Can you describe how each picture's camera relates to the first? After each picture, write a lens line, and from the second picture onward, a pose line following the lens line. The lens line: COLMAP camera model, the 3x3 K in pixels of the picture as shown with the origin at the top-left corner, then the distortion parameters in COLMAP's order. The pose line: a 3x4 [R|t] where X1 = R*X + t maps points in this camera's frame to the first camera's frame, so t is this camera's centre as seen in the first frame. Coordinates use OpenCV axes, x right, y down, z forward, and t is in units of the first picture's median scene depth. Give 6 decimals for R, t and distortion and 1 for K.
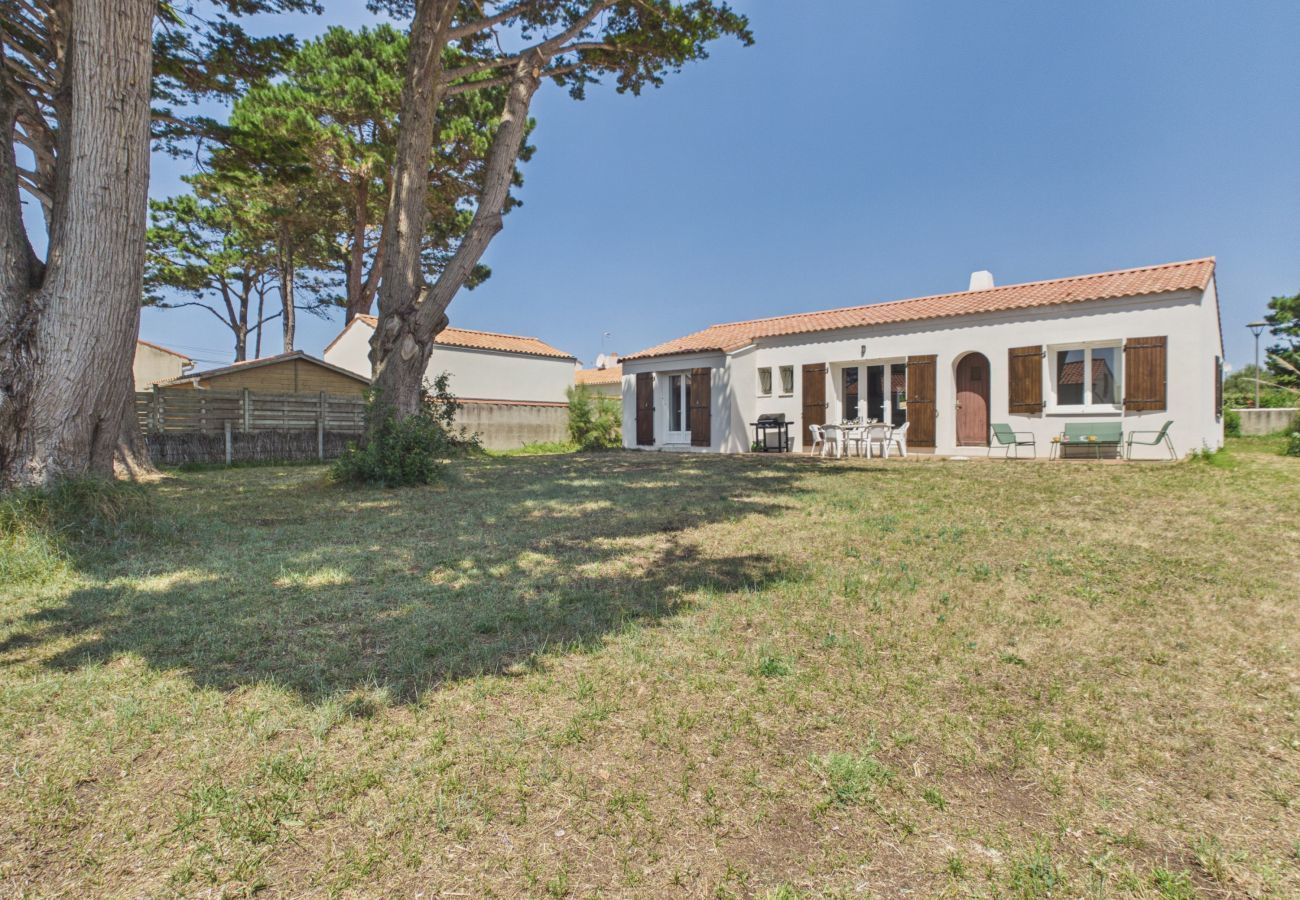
lens RADIAL K [[683.9, 0, 642.0], [0, 683.9, 442.3], [0, 0, 1]] dist [0.003135, -0.000343]
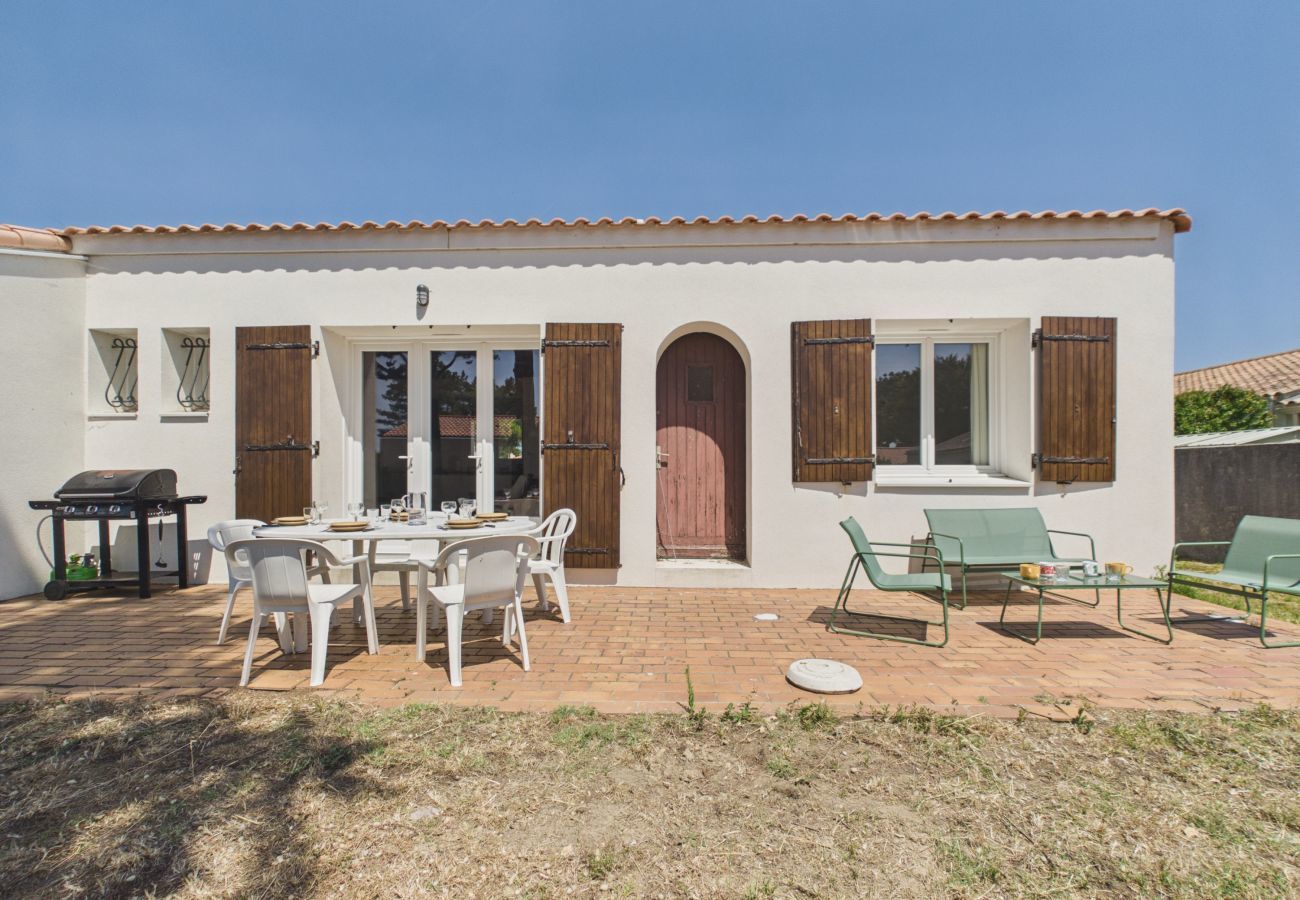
lens RADIAL K [[570.6, 0, 643.9], [0, 570.6, 468.3], [0, 0, 1]] dist [0.002382, 0.000086]
pose [[0.760954, 0.008135, 0.648754, 0.202412], [0.007010, 0.999760, -0.020759, -0.035830], [-0.648767, 0.020344, 0.760715, 0.647959]]
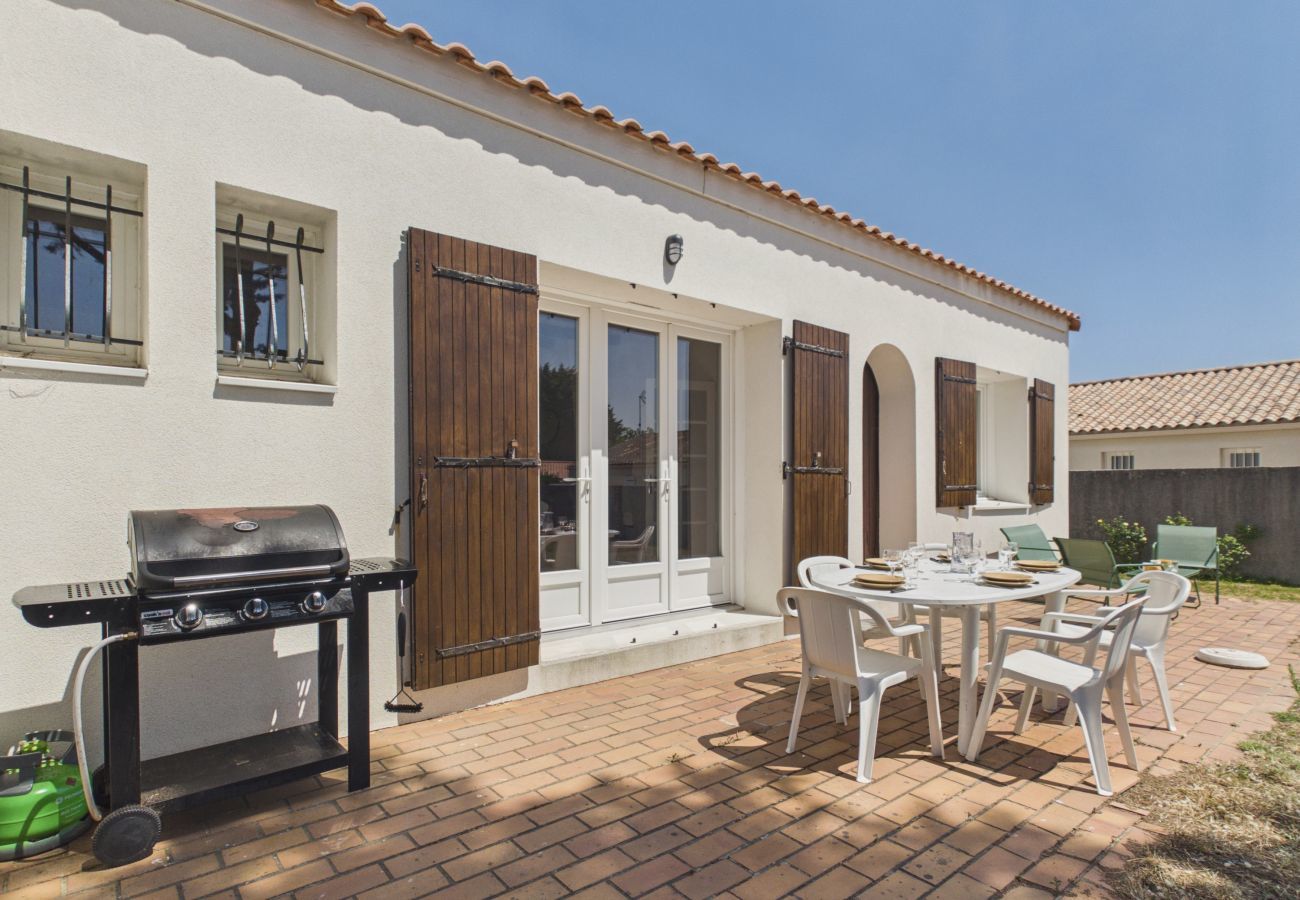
lens RADIAL K [[683.9, 0, 645.9], [0, 683.9, 482.9], [0, 0, 1]] dist [0.003135, -0.000343]
pose [[0.138485, 0.012854, 0.990281, 0.069494], [0.015907, 0.999758, -0.015202, -0.043937], [-0.990237, 0.017858, 0.138247, 0.906938]]
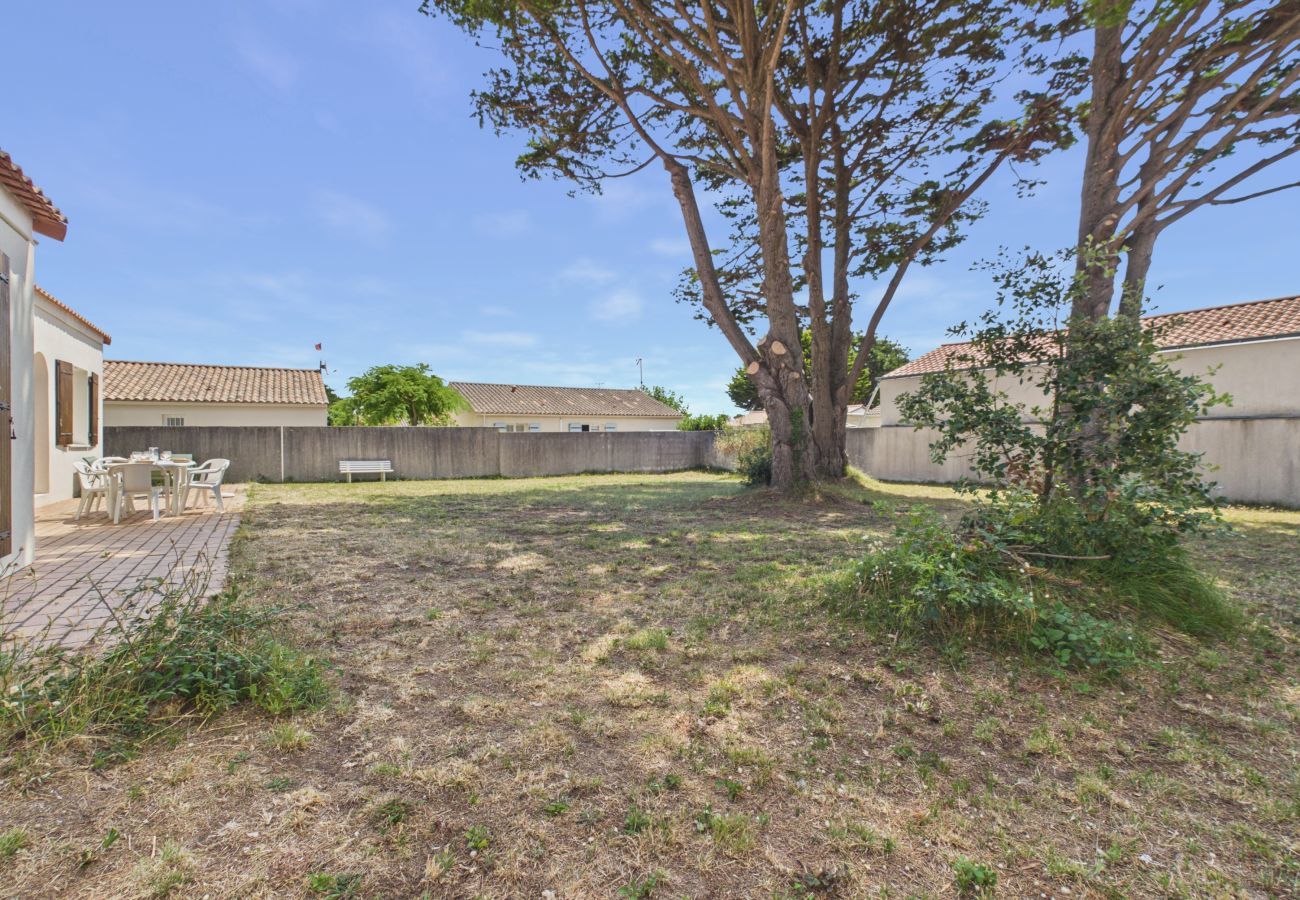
lens RADIAL K [[570.6, 0, 651.7], [0, 570.6, 441.2], [0, 0, 1]] dist [0.002382, 0.000086]
pose [[-0.972923, 0.011873, 0.230824, -0.195174], [0.016202, 0.999726, 0.016871, -0.037875], [-0.230561, 0.020154, -0.972849, 1.179663]]
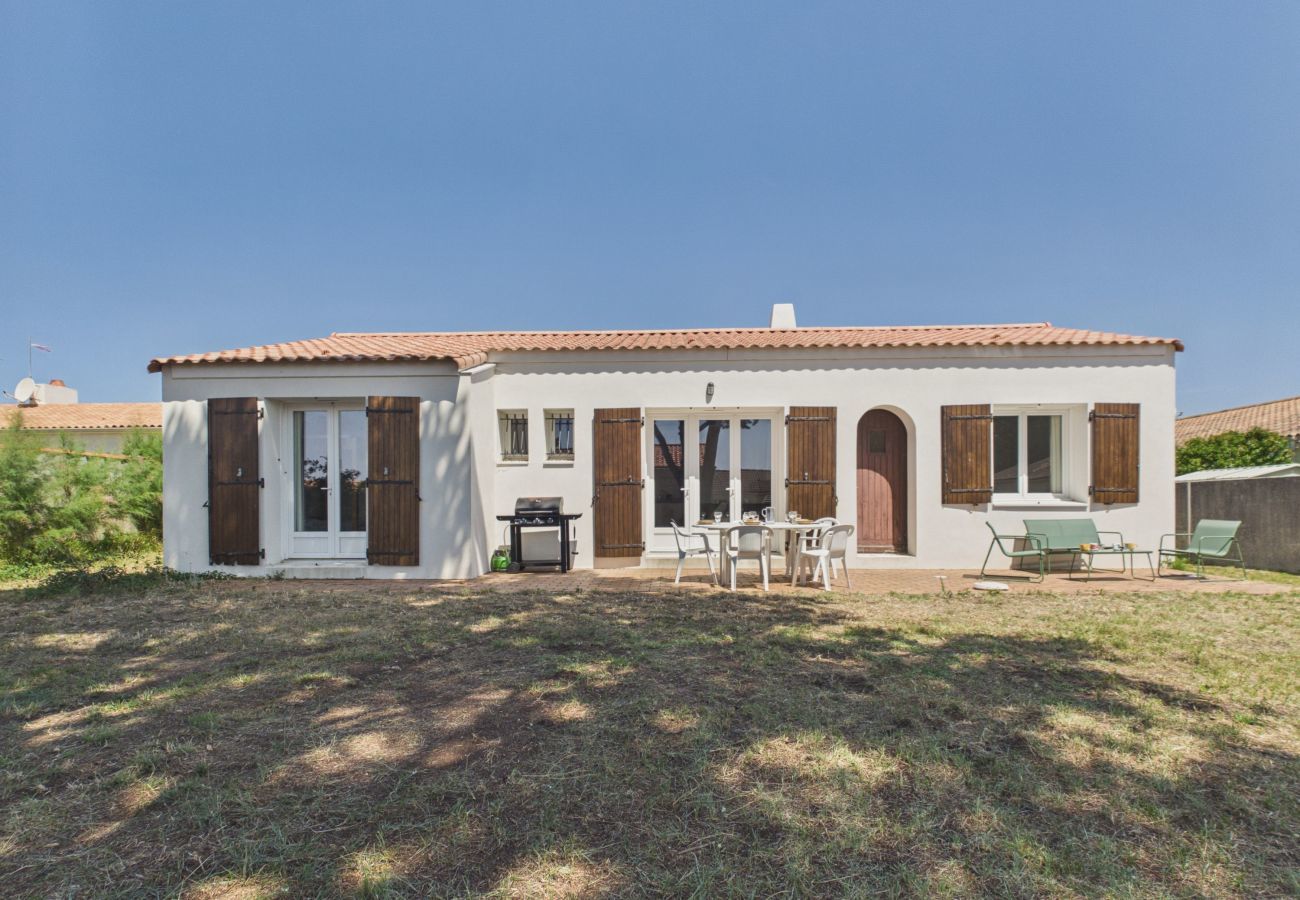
lens RADIAL K [[683.9, 0, 639.9], [0, 683.9, 506.5], [0, 0, 1]] dist [0.003135, -0.000343]
pose [[0.761123, 0.001269, 0.648607, -0.090753], [0.009800, 0.999861, -0.013457, -0.027409], [-0.648534, 0.016598, 0.761005, 0.556526]]
